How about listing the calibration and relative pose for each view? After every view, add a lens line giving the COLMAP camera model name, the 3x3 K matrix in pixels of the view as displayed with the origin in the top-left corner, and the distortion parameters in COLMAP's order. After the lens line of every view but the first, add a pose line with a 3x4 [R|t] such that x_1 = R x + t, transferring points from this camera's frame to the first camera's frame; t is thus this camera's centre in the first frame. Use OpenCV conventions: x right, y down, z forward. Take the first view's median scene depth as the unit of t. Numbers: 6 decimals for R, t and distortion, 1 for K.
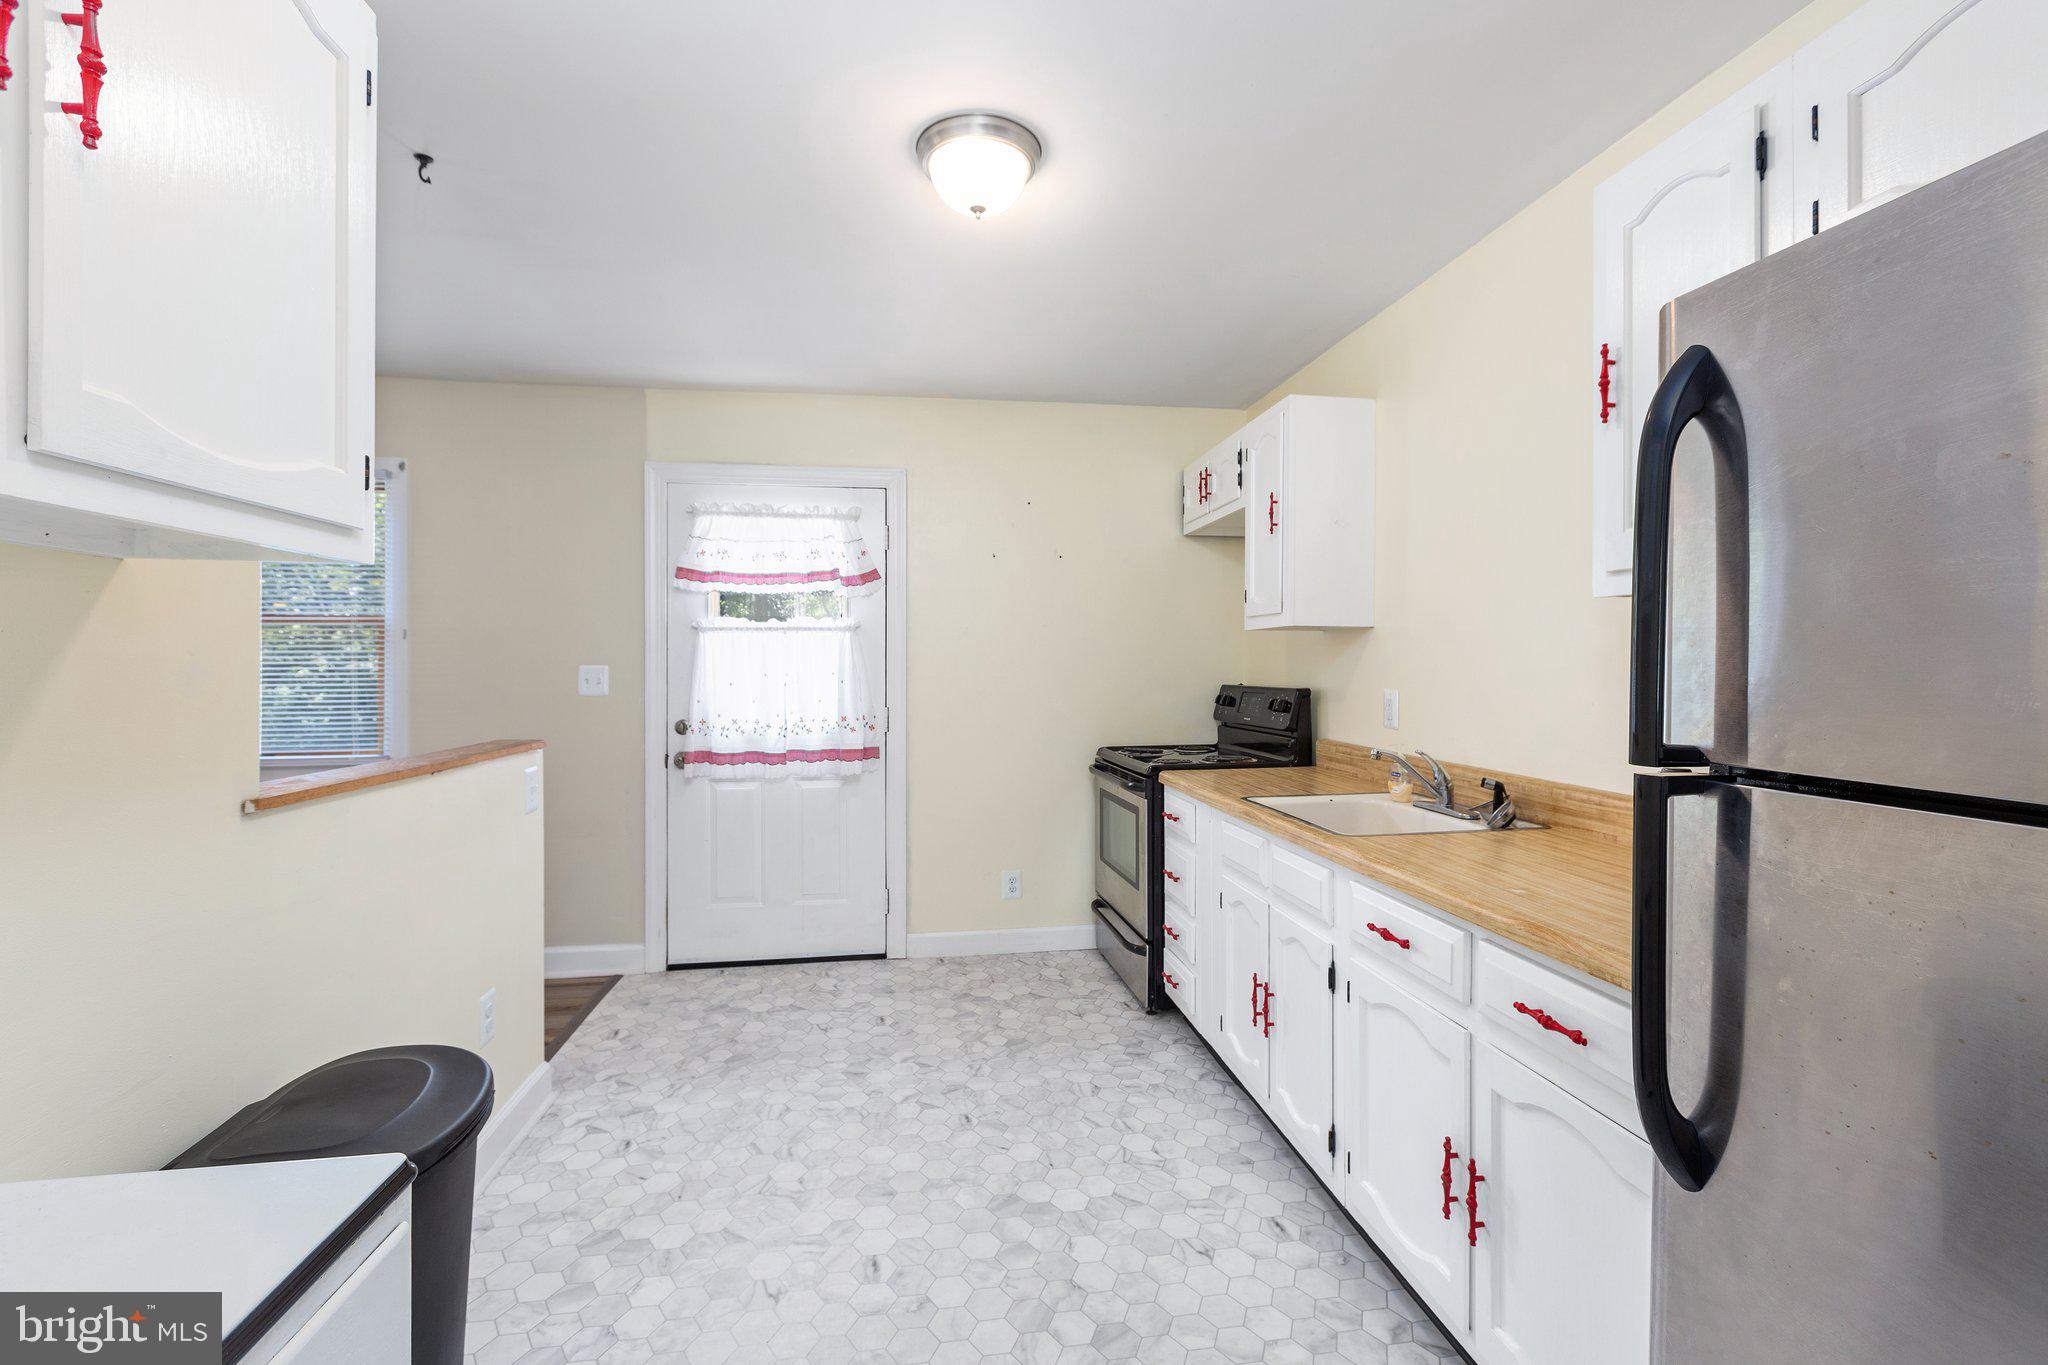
lens RADIAL K [[919.8, 0, 1021.8], [0, 919.8, 705.0], [0, 0, 1]] dist [0.004039, -0.001648]
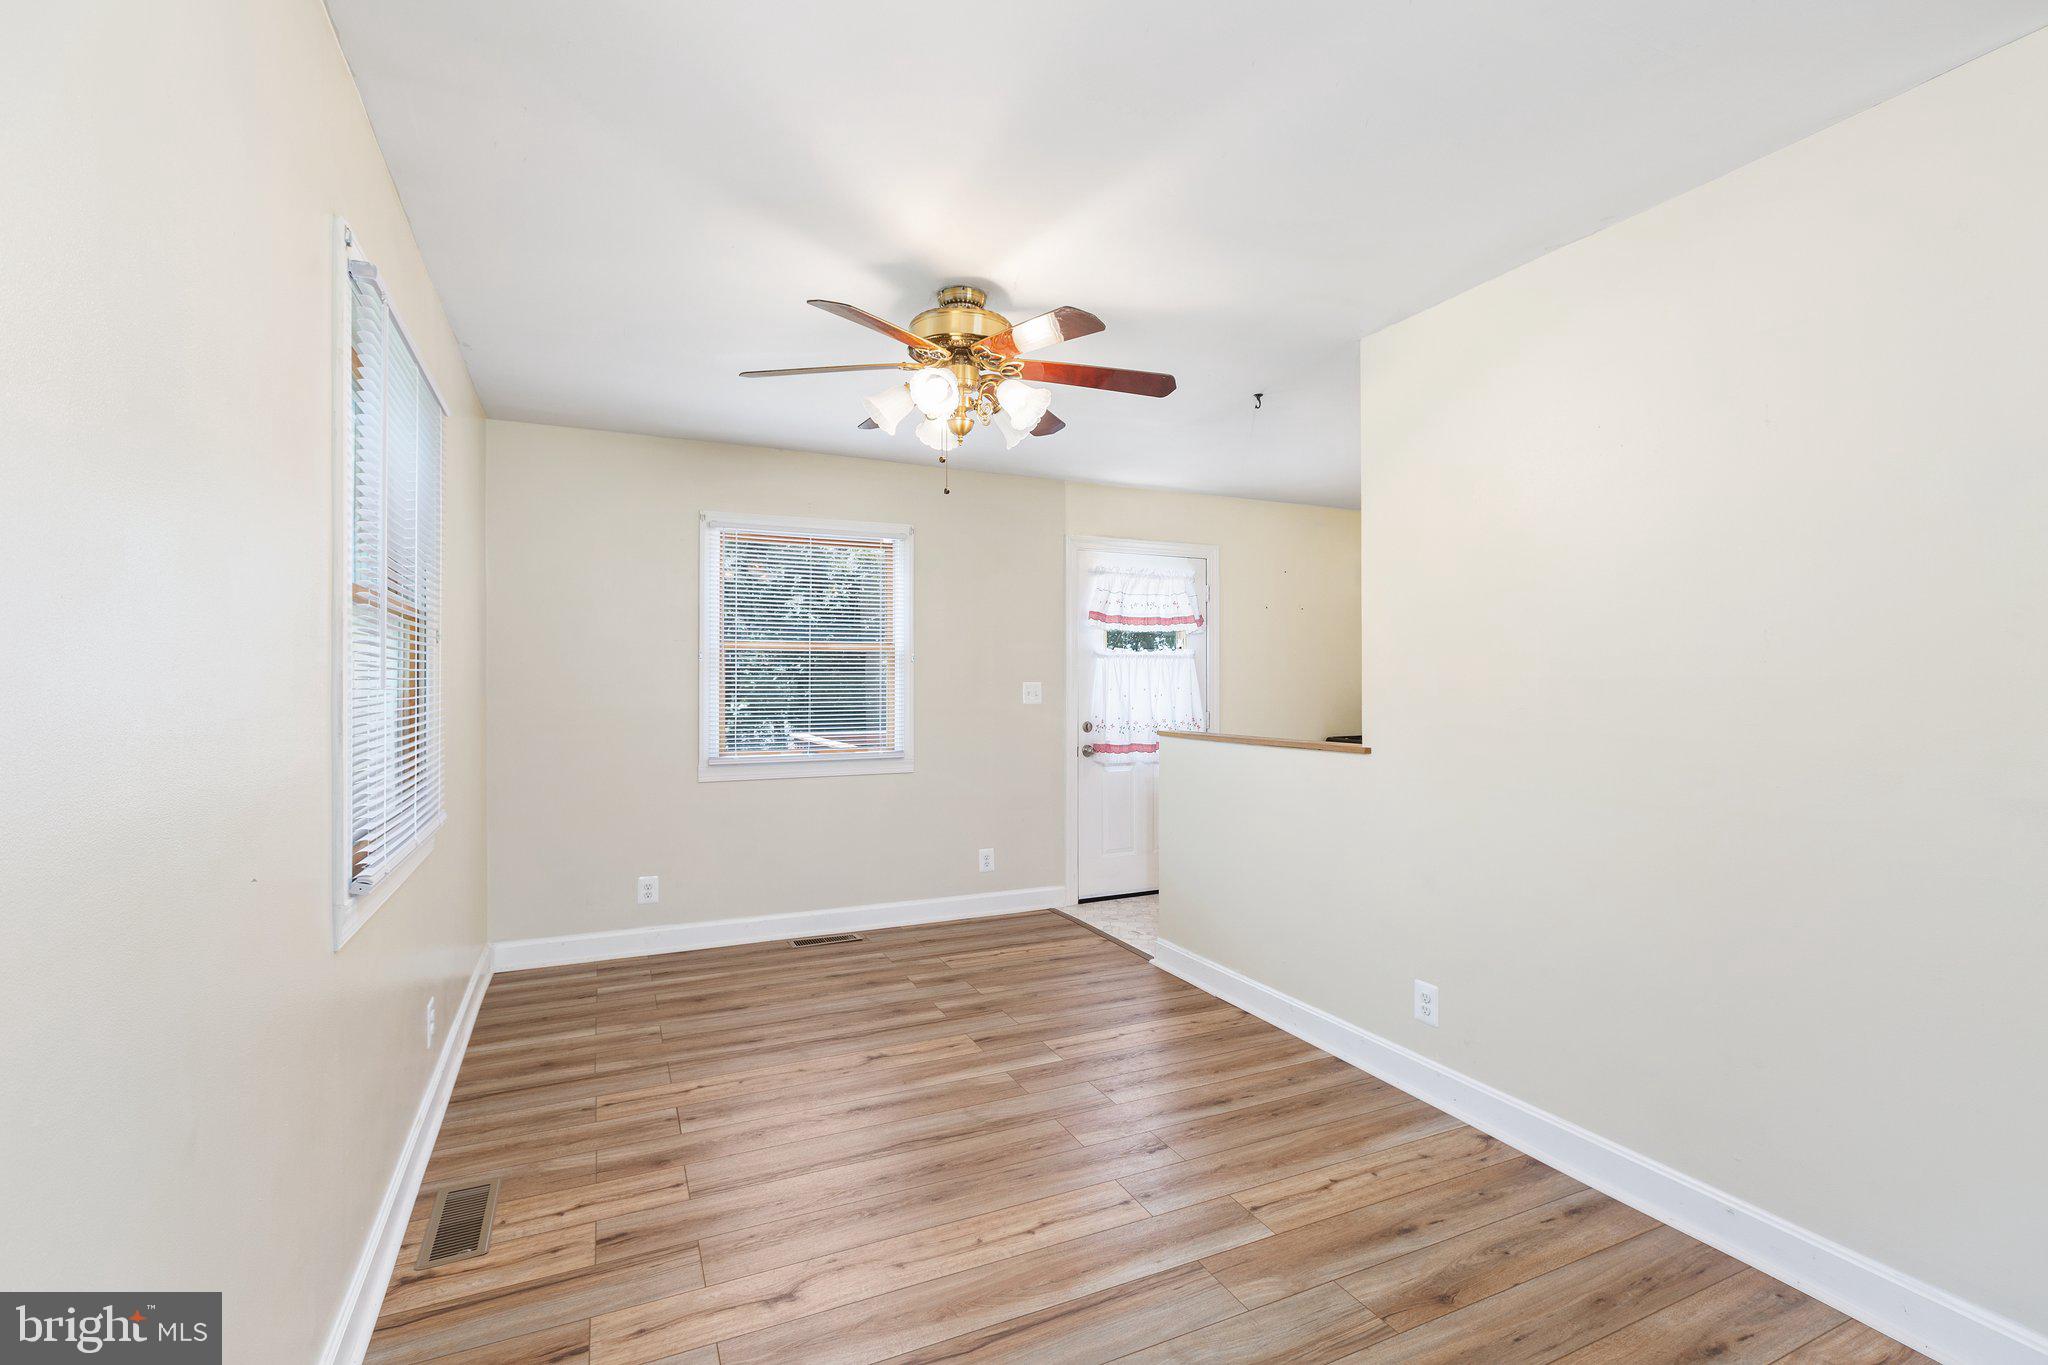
lens RADIAL K [[919.8, 0, 1019.6], [0, 919.8, 676.8], [0, 0, 1]] dist [0.004039, -0.001648]
pose [[0.957913, 0.002350, 0.287047, -0.859088], [0.010009, 0.999085, -0.041581, 0.005825], [-0.286882, 0.042704, 0.957013, -0.294860]]
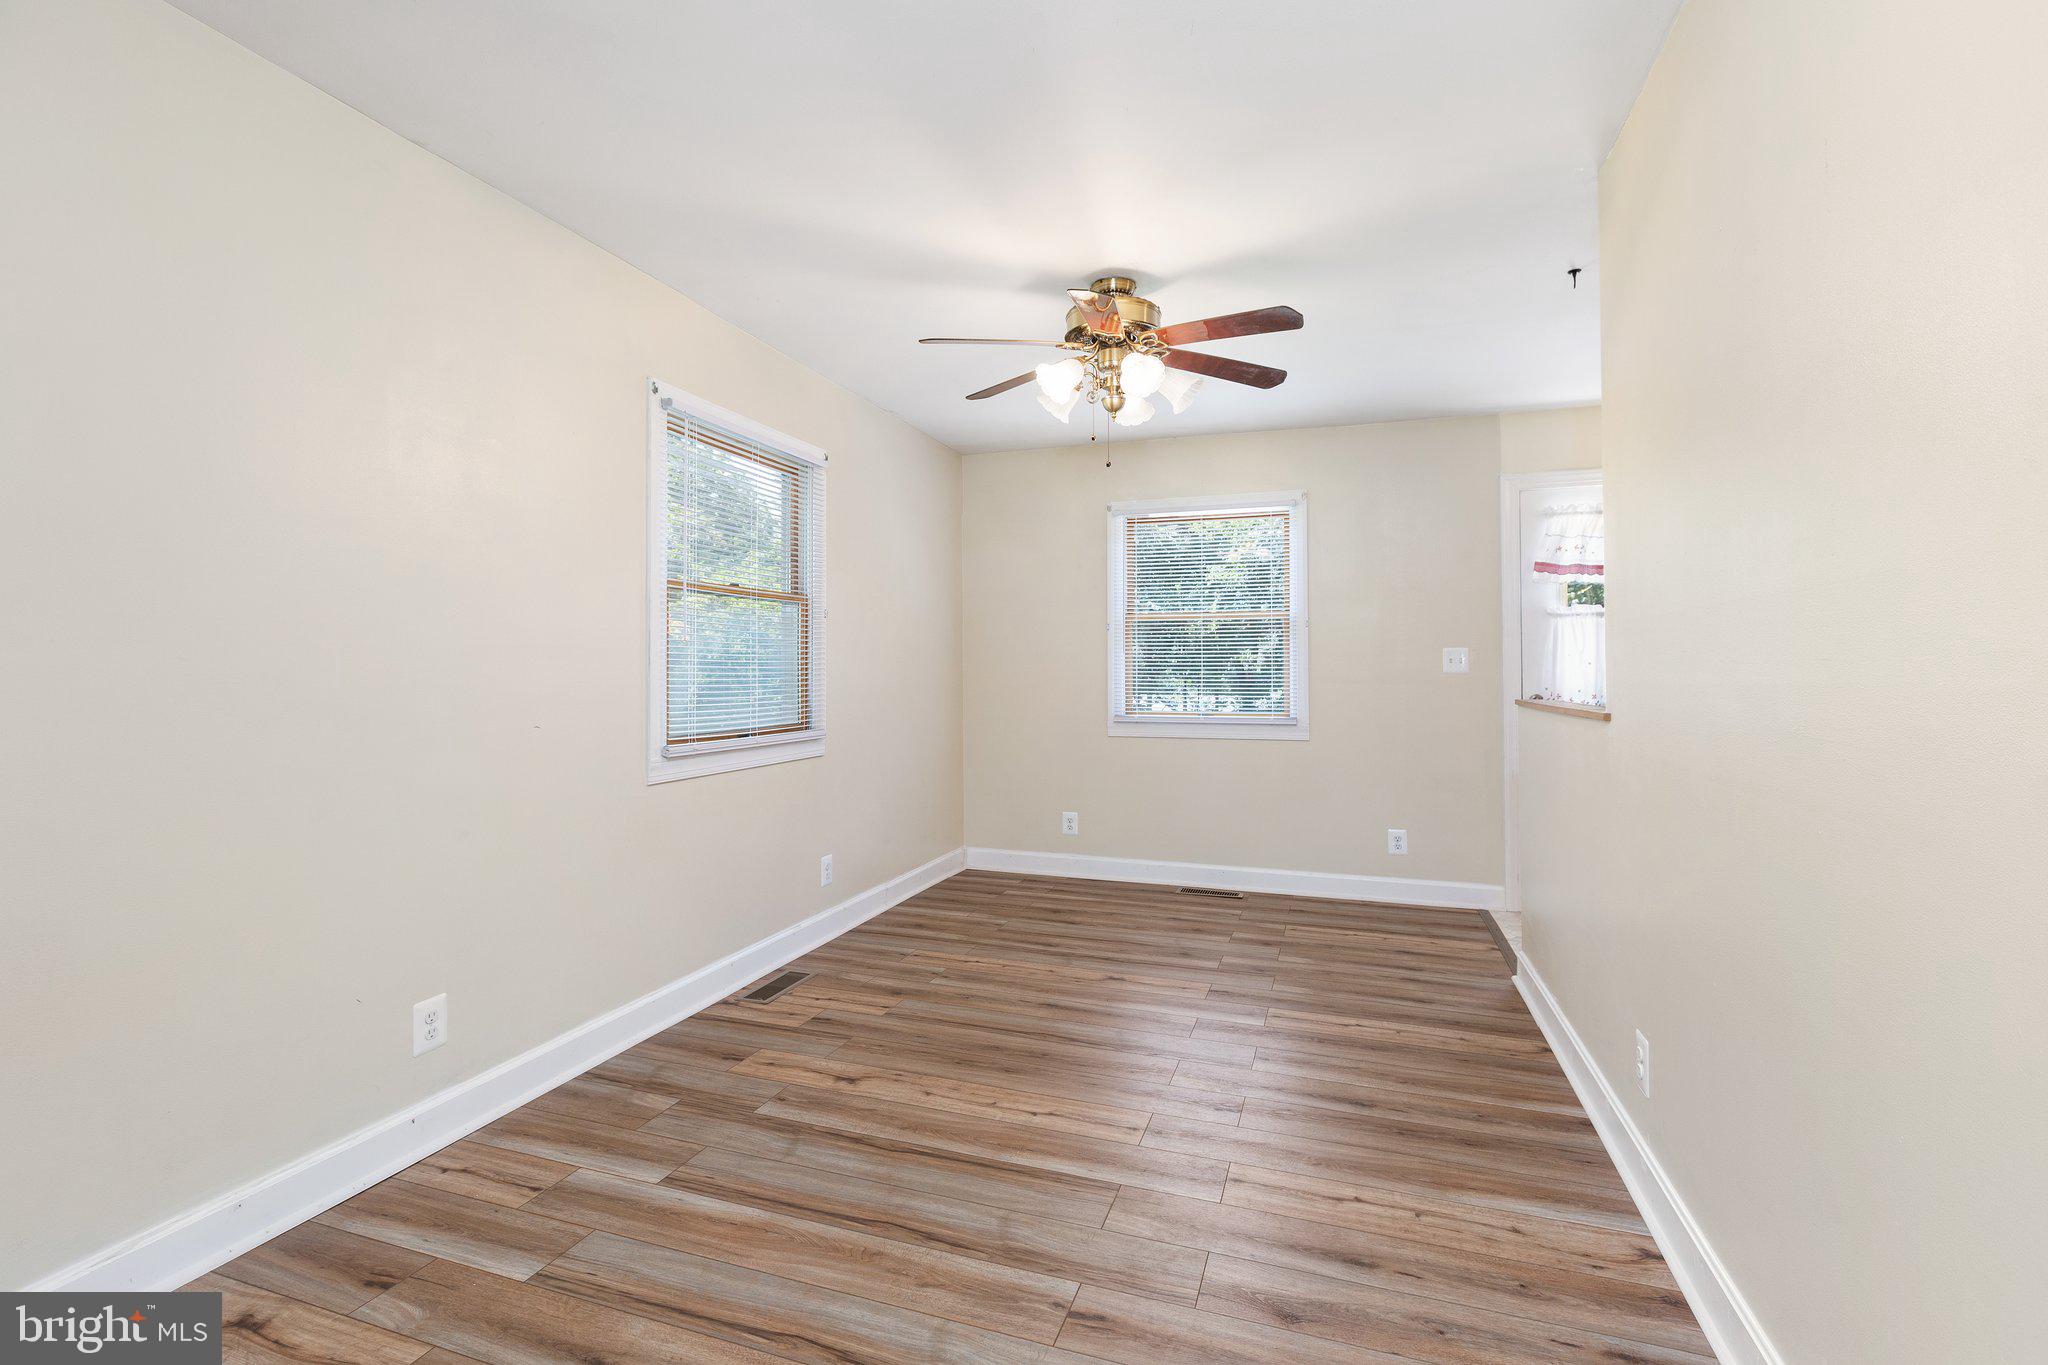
lens RADIAL K [[919.8, 0, 1004.3], [0, 919.8, 666.6], [0, 0, 1]] dist [0.004039, -0.001648]
pose [[0.880220, -0.003109, -0.474556, -0.416511], [-0.014978, 0.999298, -0.034328, 0.030683], [0.474330, 0.037324, 0.879556, -0.330075]]
